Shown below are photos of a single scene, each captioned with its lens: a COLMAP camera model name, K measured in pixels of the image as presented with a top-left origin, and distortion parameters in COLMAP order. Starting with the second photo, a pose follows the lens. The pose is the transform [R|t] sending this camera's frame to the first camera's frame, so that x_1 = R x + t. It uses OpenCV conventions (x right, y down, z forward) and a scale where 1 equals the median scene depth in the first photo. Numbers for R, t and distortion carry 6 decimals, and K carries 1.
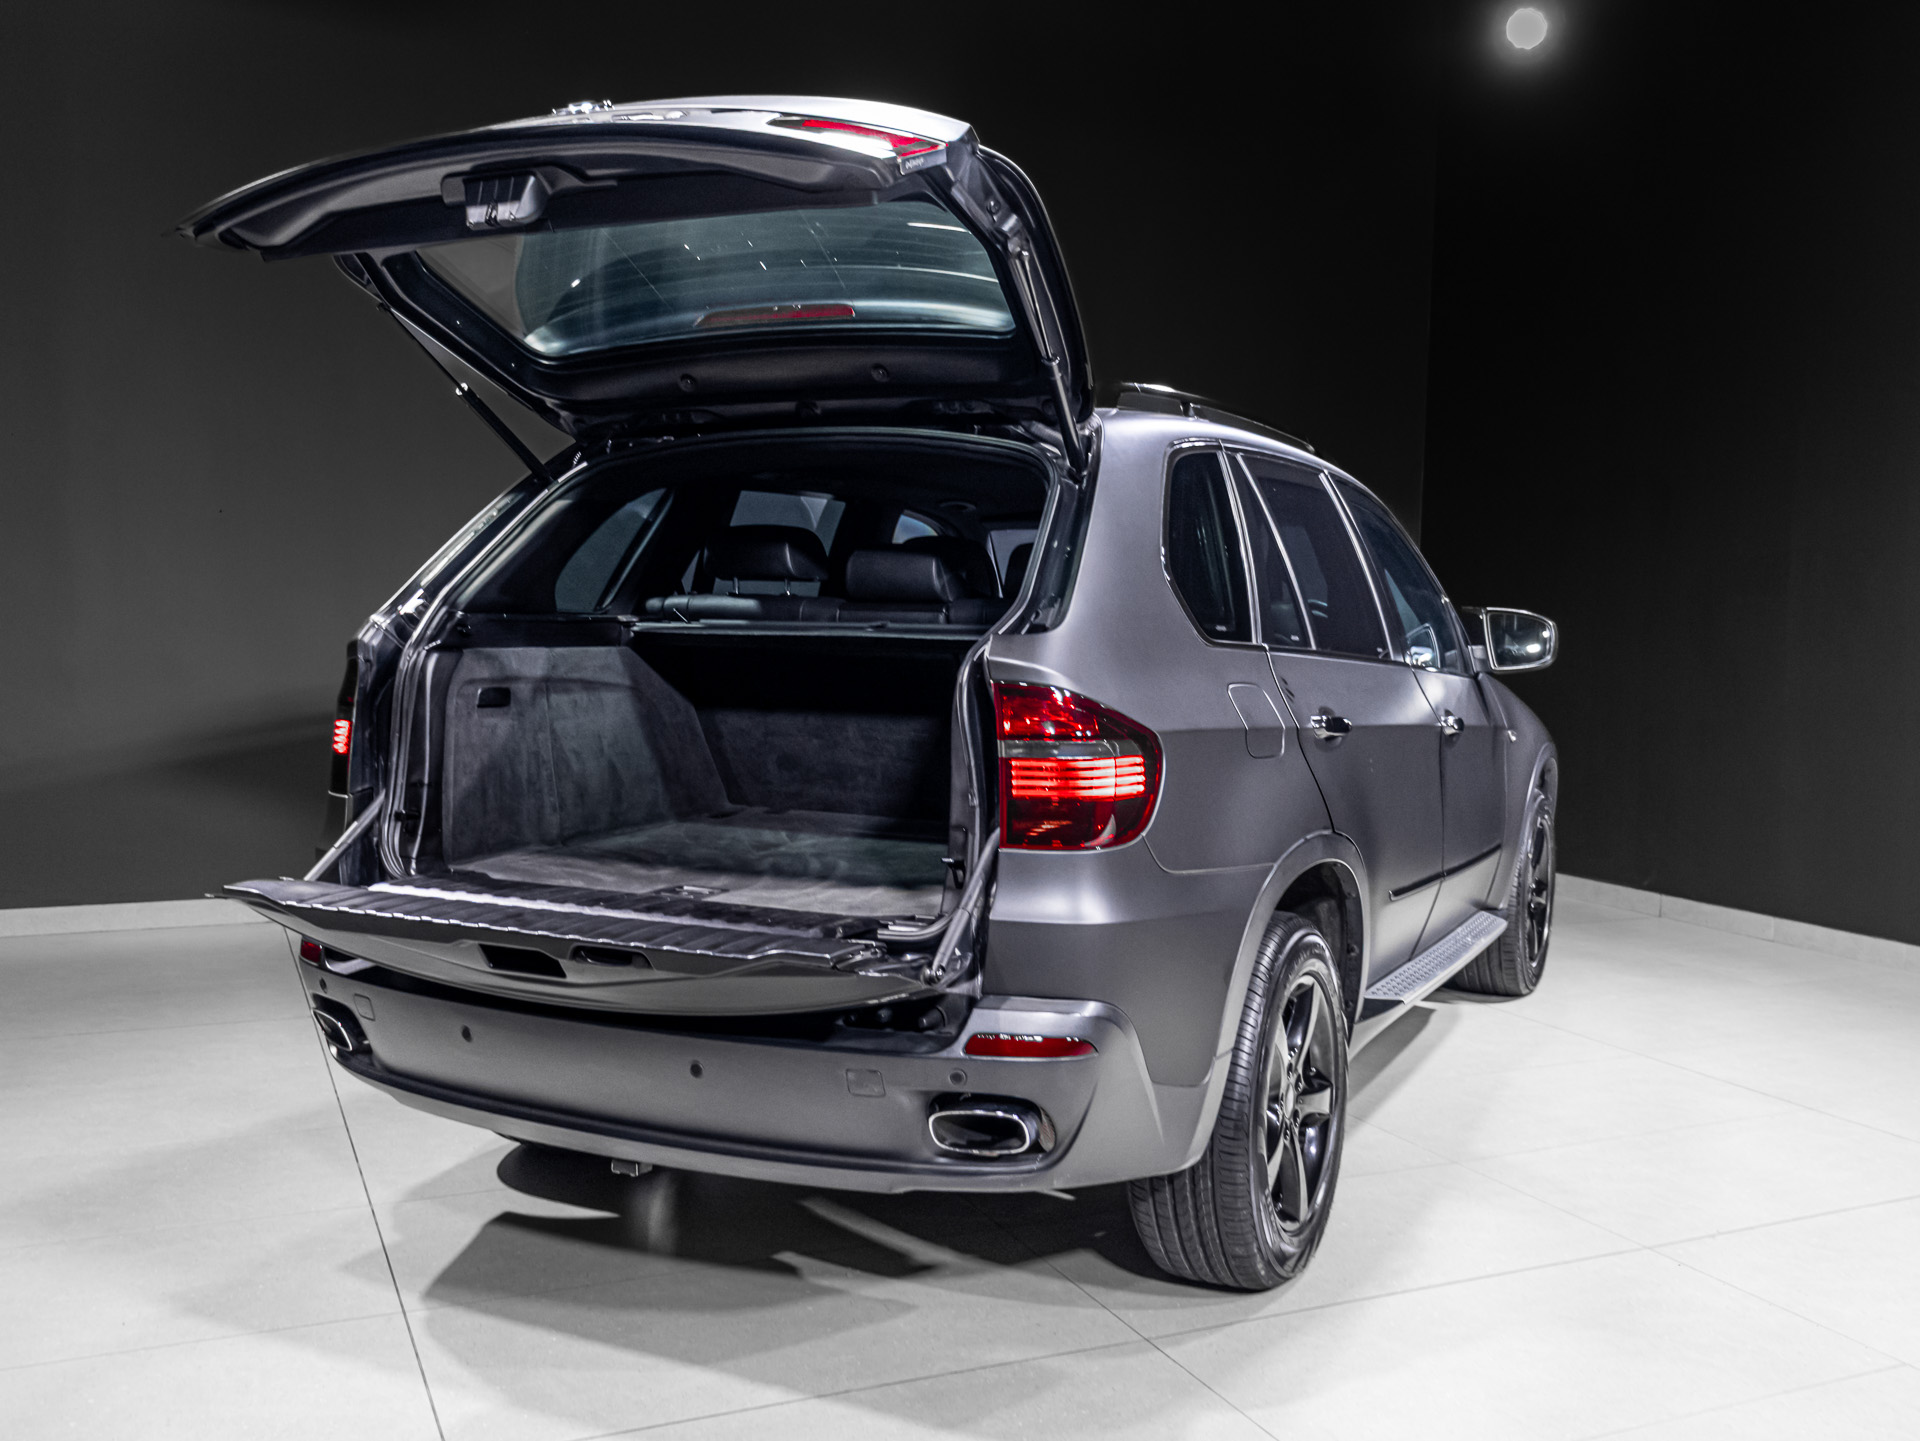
lens RADIAL K [[1765.7, 0, 1003.6], [0, 1765.7, 741.3], [0, 0, 1]] dist [0.005379, 0.000000]
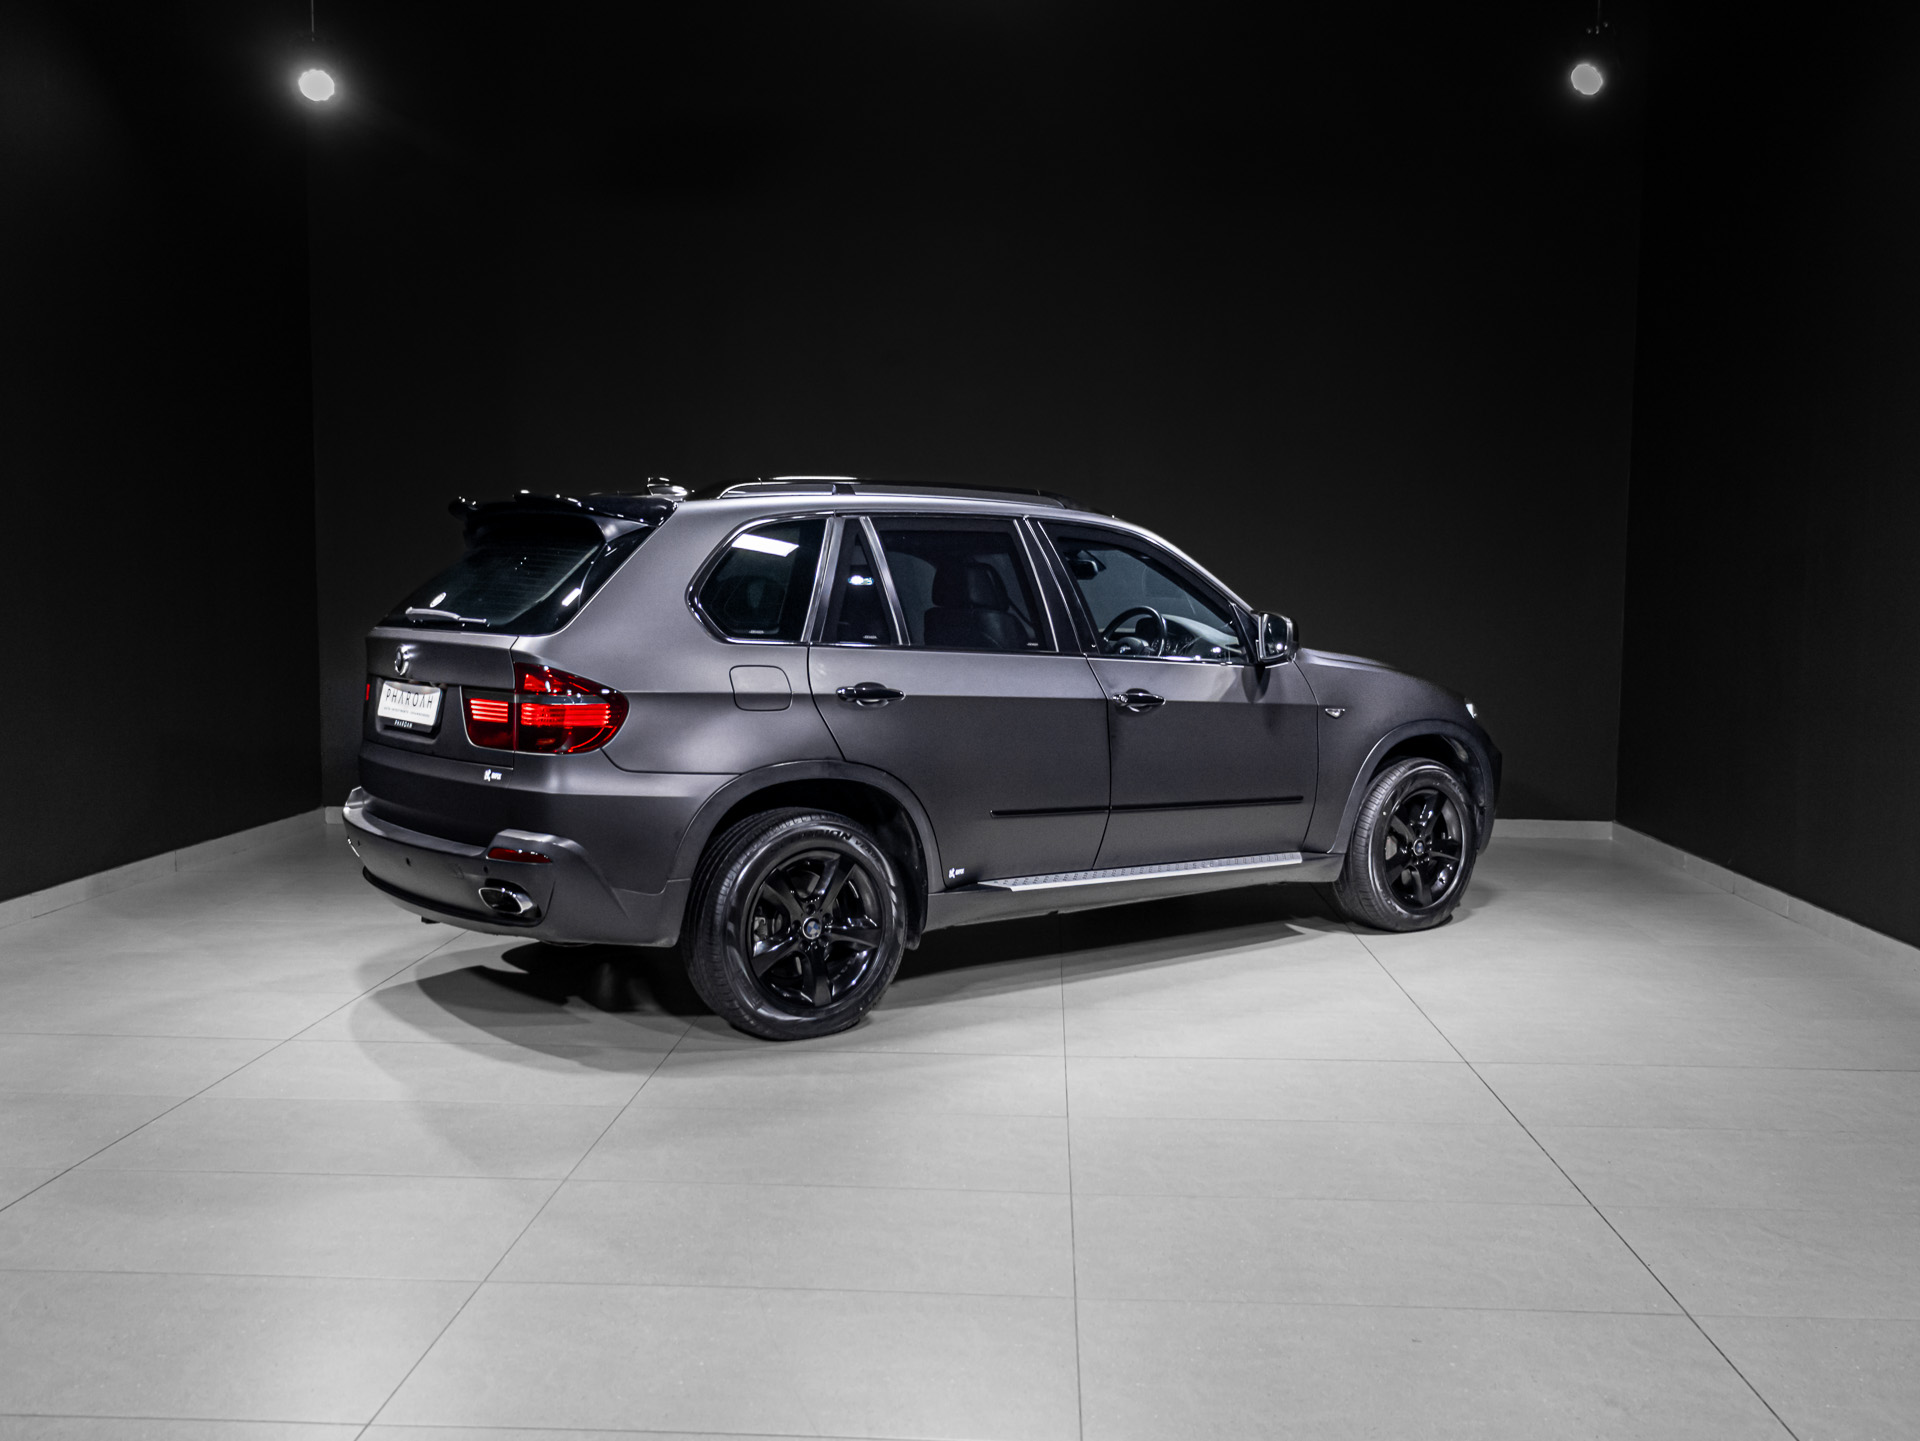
lens RADIAL K [[1765.7, 0, 961.5], [0, 1765.7, 743.6], [0, 0, 1]] dist [0.005379, 0.000000]
pose [[0.882581, 0.028589, -0.469291, 1.058774], [-0.024108, 0.999588, 0.015555, 0.009456], [0.469543, -0.002416, 0.882906, -0.355137]]
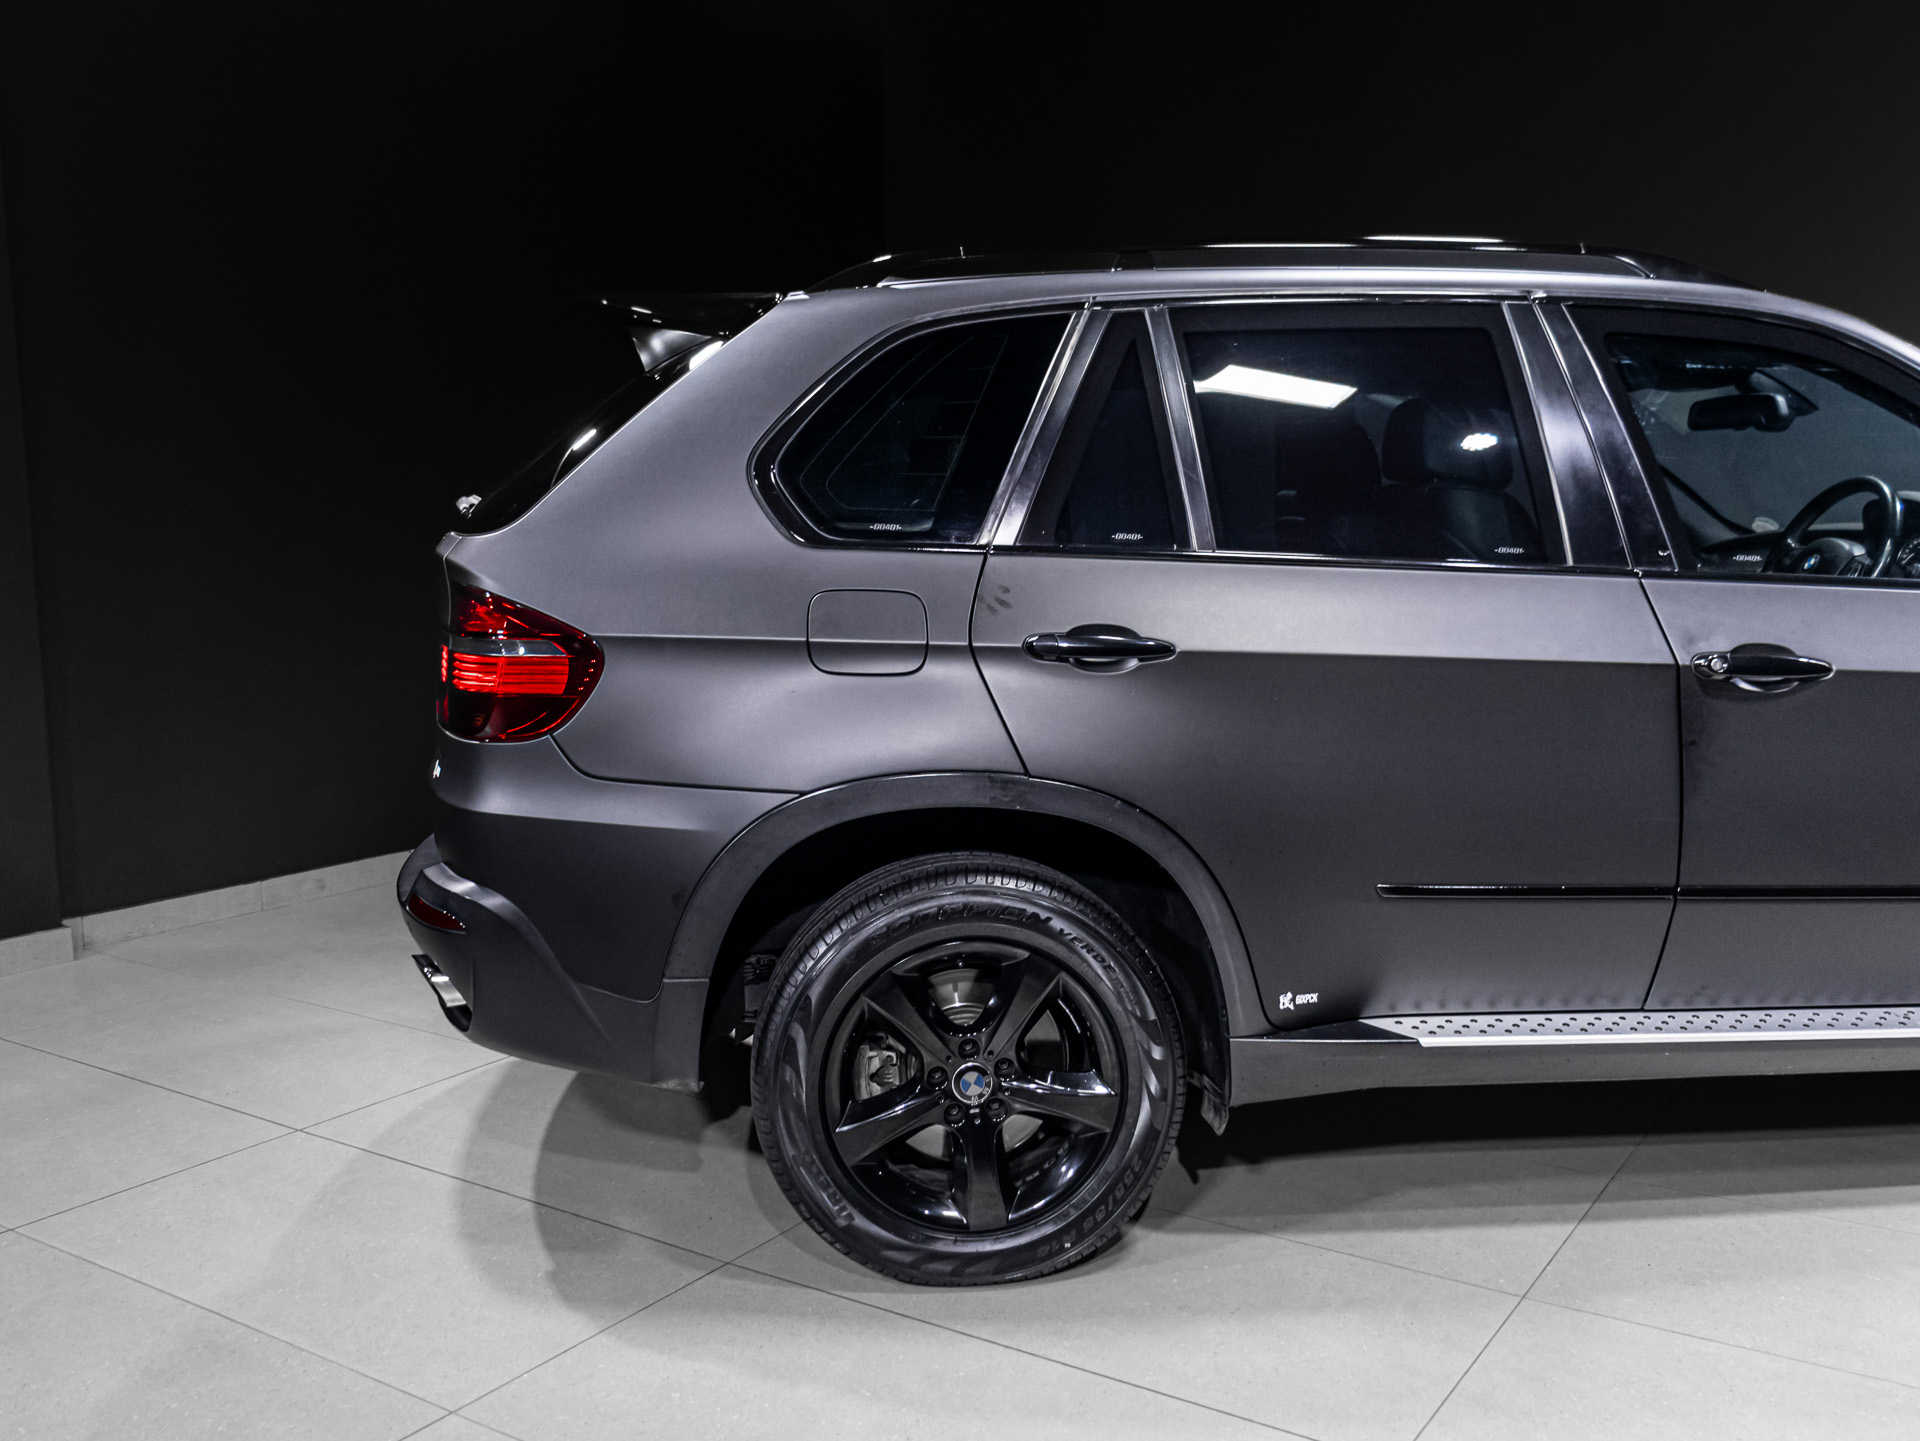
lens RADIAL K [[1765.7, 0, 955.9], [0, 1765.7, 725.5], [0, 0, 1]] dist [0.005379, 0.000000]
pose [[0.509602, 0.083167, -0.856382, 0.901925], [-0.041425, 0.996535, 0.072127, -0.030305], [0.859413, -0.001280, 0.511281, 0.577456]]
